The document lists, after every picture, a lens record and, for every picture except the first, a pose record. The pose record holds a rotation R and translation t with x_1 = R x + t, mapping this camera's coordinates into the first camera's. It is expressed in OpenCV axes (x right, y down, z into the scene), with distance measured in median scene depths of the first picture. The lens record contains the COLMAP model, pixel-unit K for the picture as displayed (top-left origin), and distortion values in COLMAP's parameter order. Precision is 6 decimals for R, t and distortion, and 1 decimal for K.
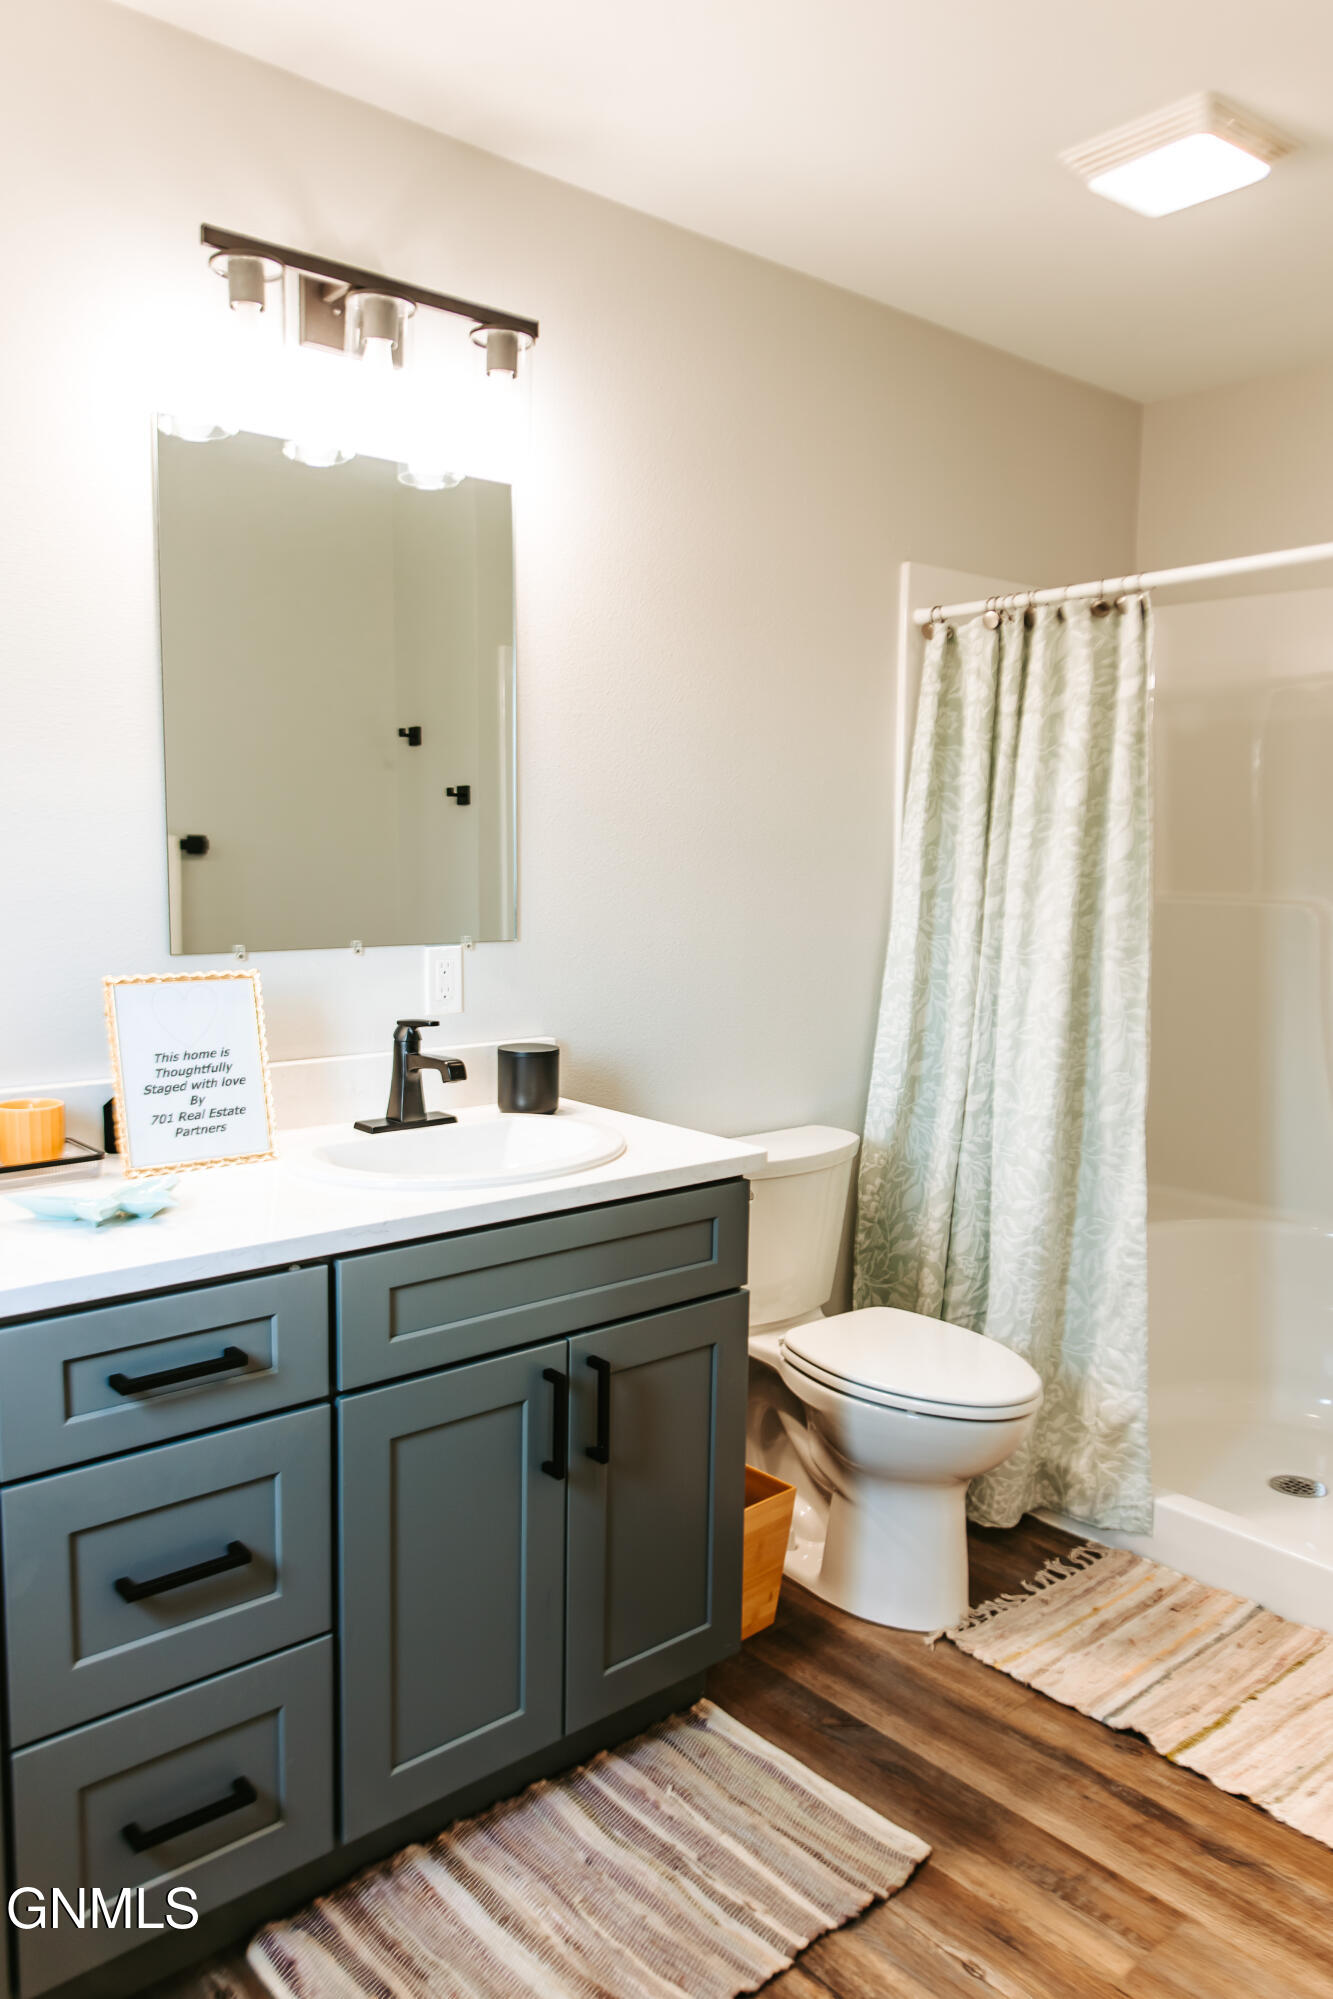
lens RADIAL K [[1426.4, 0, 658.1], [0, 1426.4, 1010.5], [0, 0, 1]] dist [-0.012936, 0.004553]
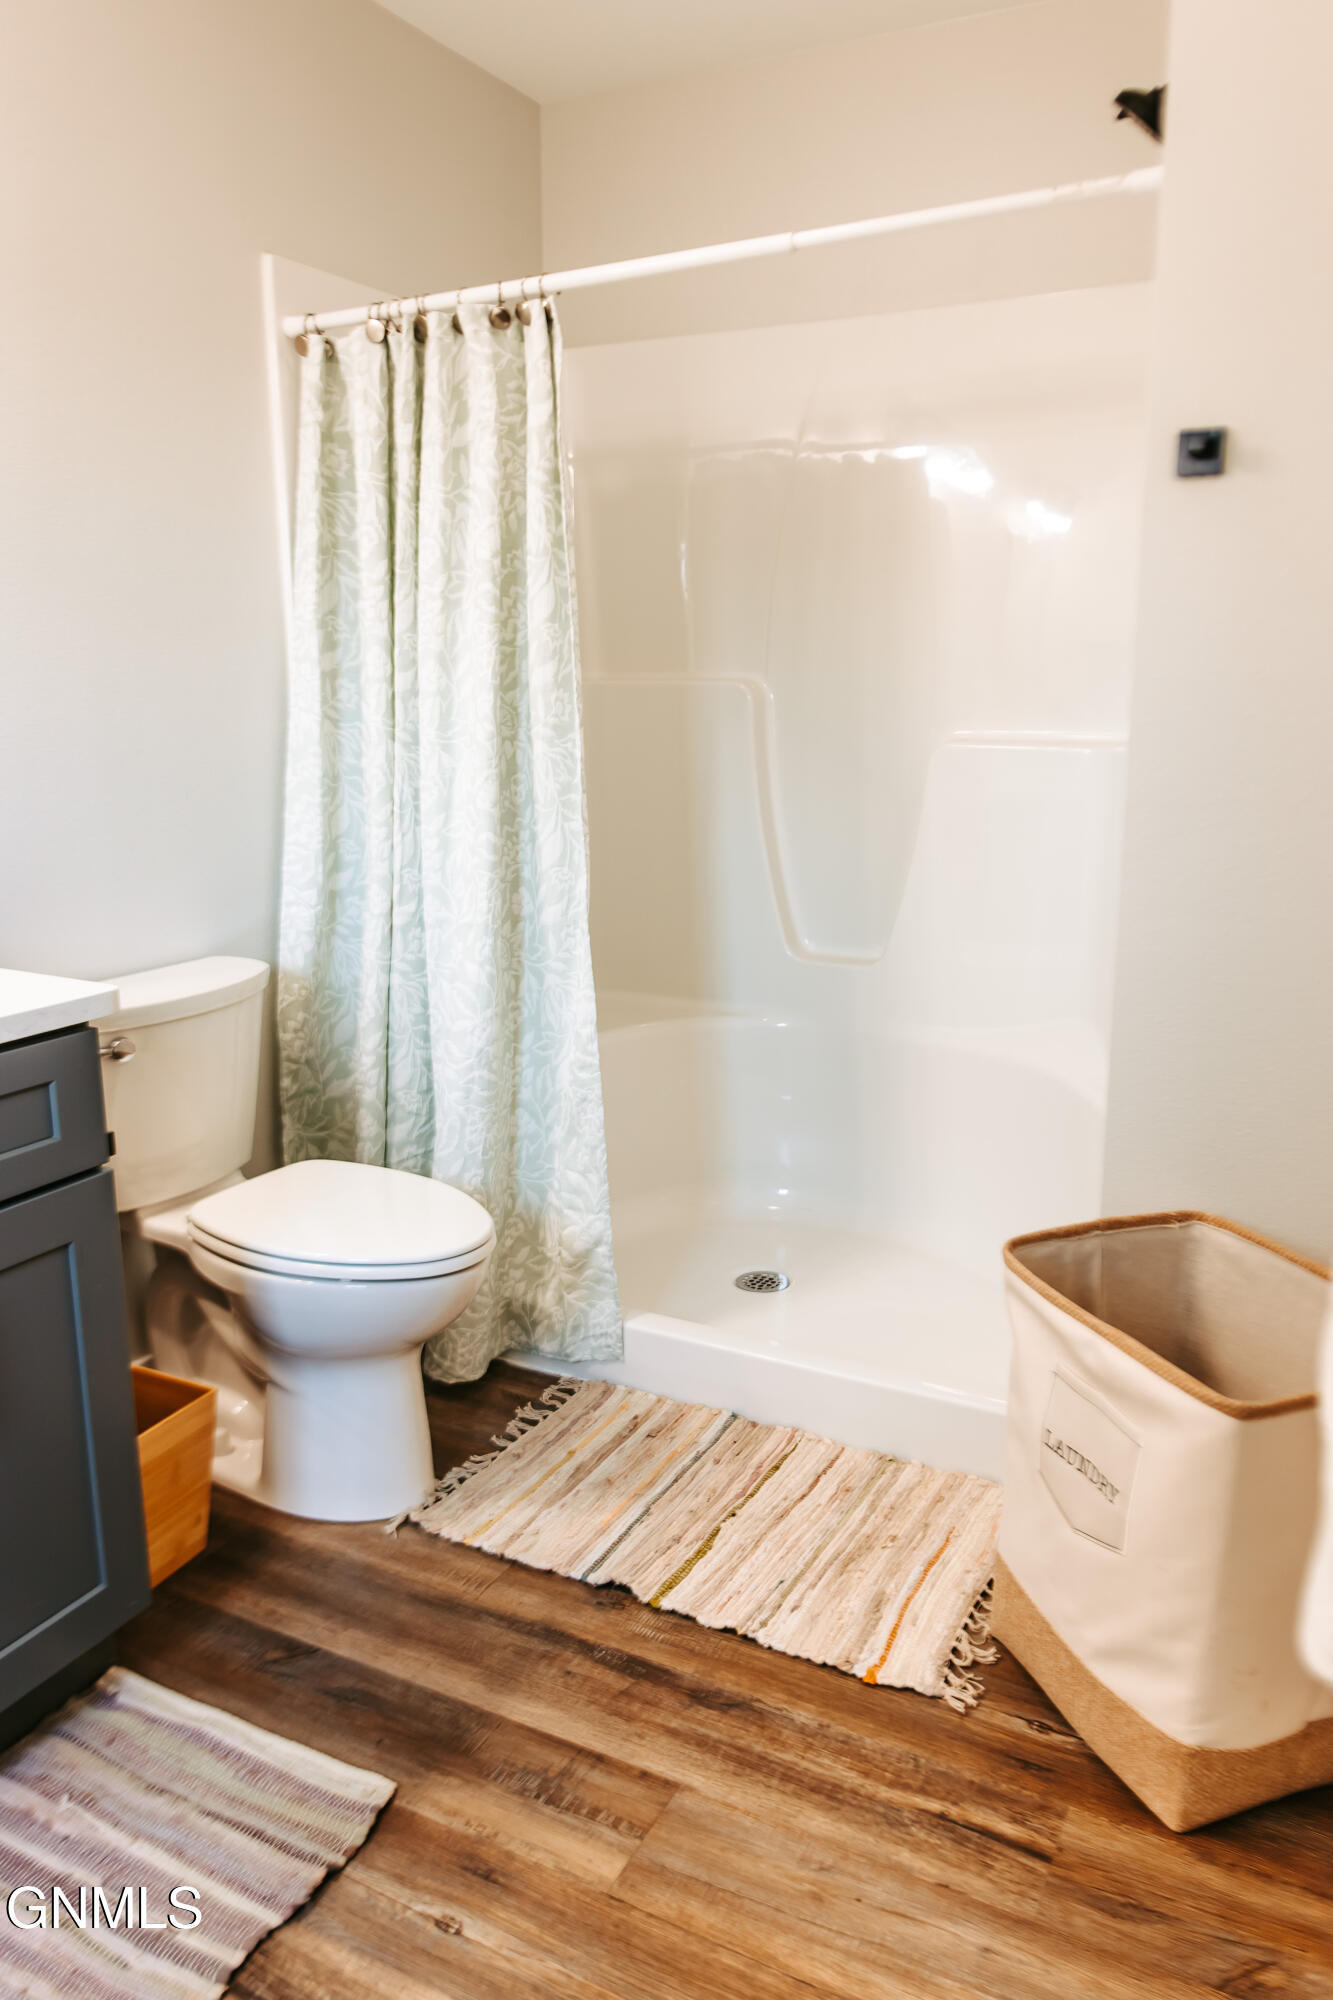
lens RADIAL K [[1427.1, 0, 658.1], [0, 1427.1, 1011.0], [0, 0, 1]] dist [-0.012936, 0.004553]
pose [[0.931123, -0.097654, 0.351390, 0.064373], [0.056632, 0.990513, 0.125207, 0.026084], [-0.360283, -0.096684, 0.927819, 0.152043]]
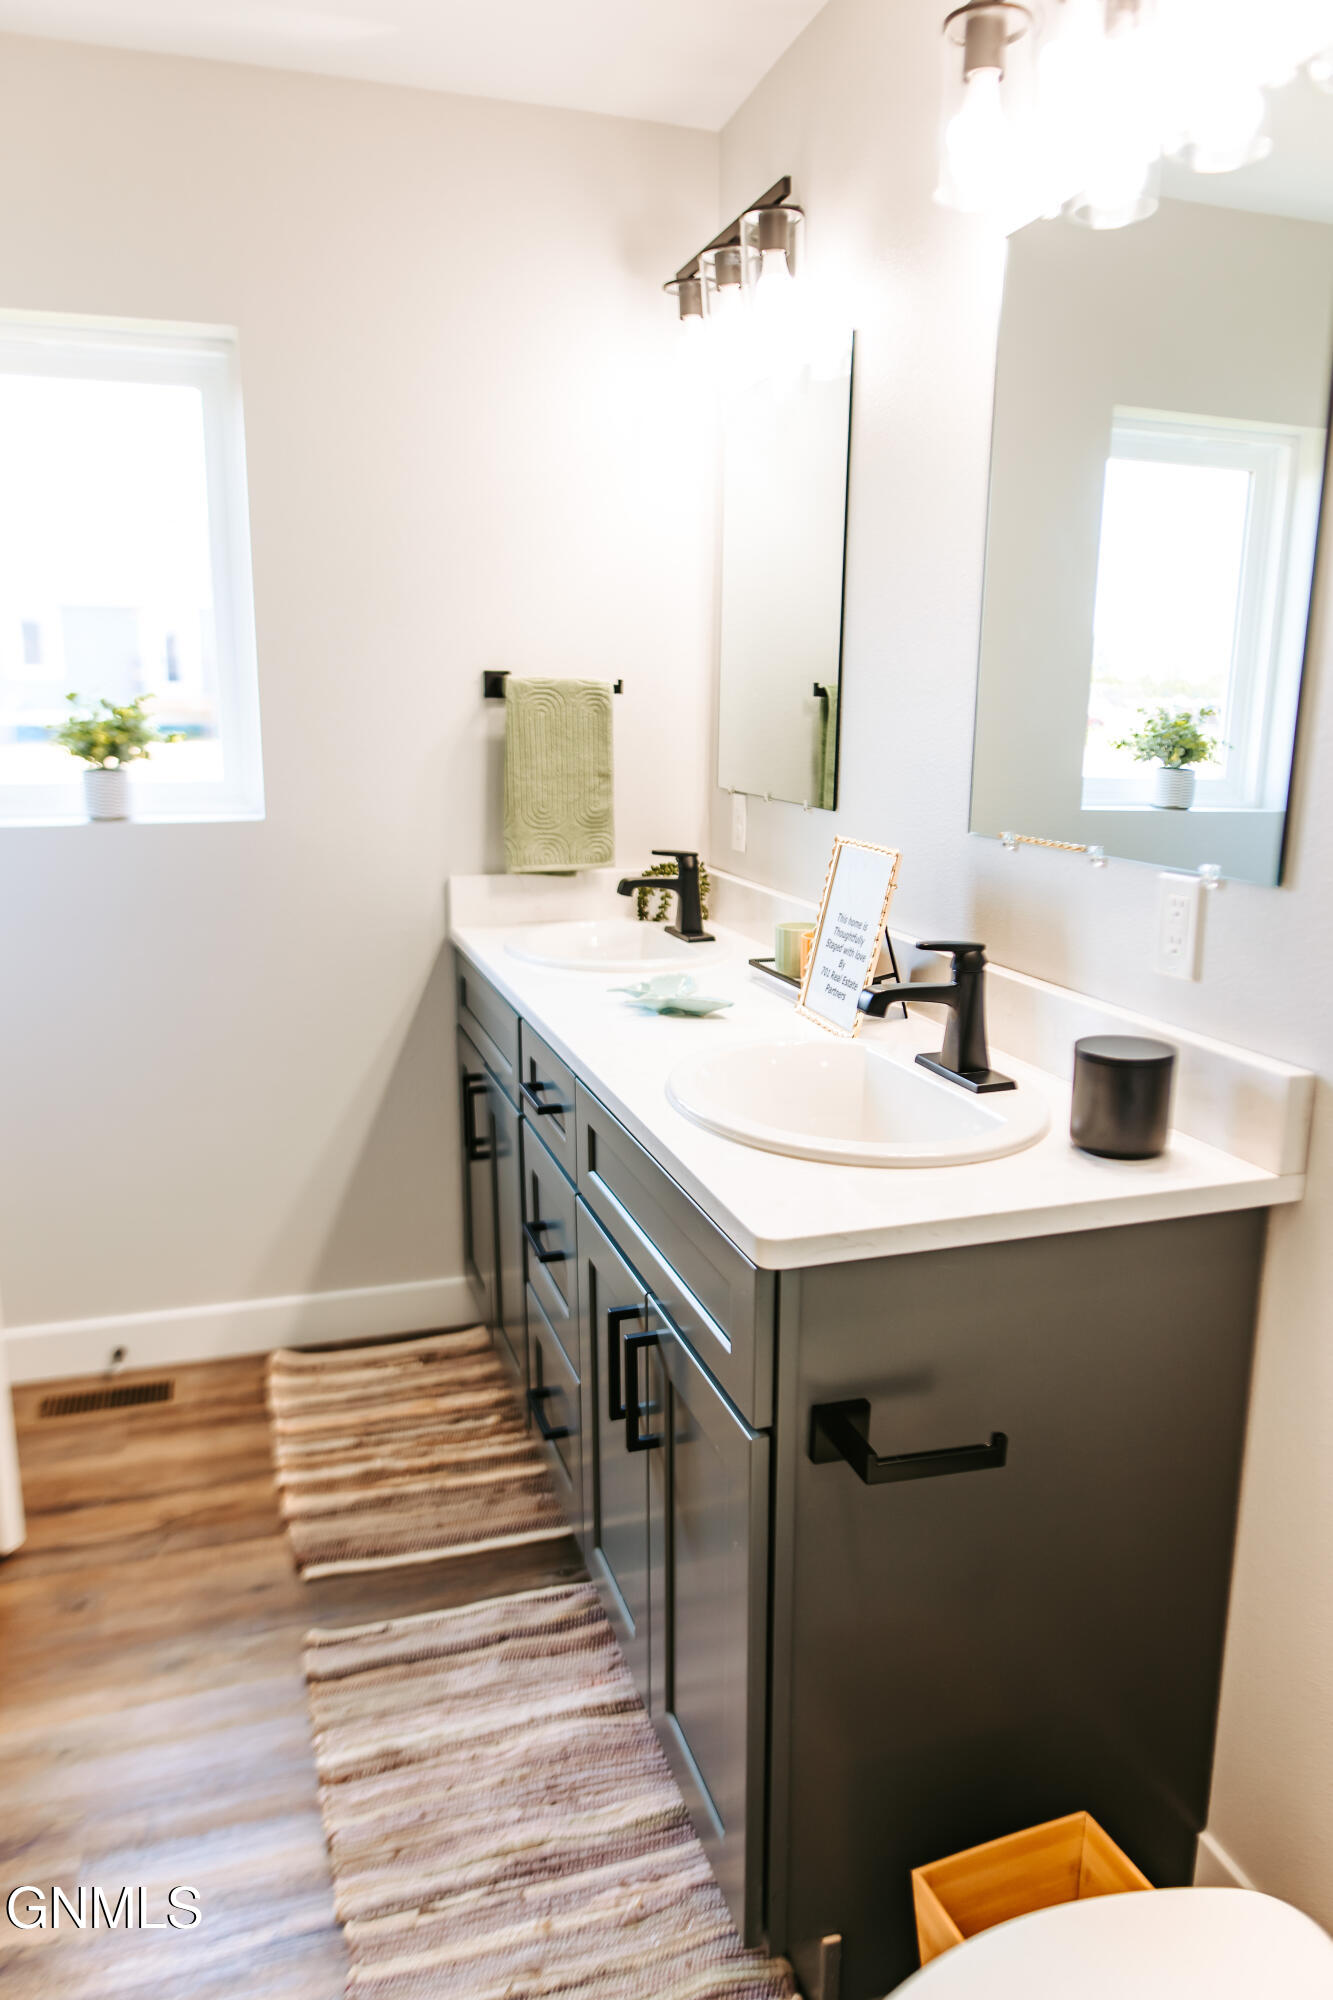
lens RADIAL K [[1427.1, 0, 658.1], [0, 1427.1, 1011.0], [0, 0, 1]] dist [-0.012936, 0.004553]
pose [[-0.397855, 0.188691, -0.897835, 0.497375], [-0.109915, 0.961770, 0.250834, -0.111769], [0.910840, 0.198481, -0.361905, 0.943377]]
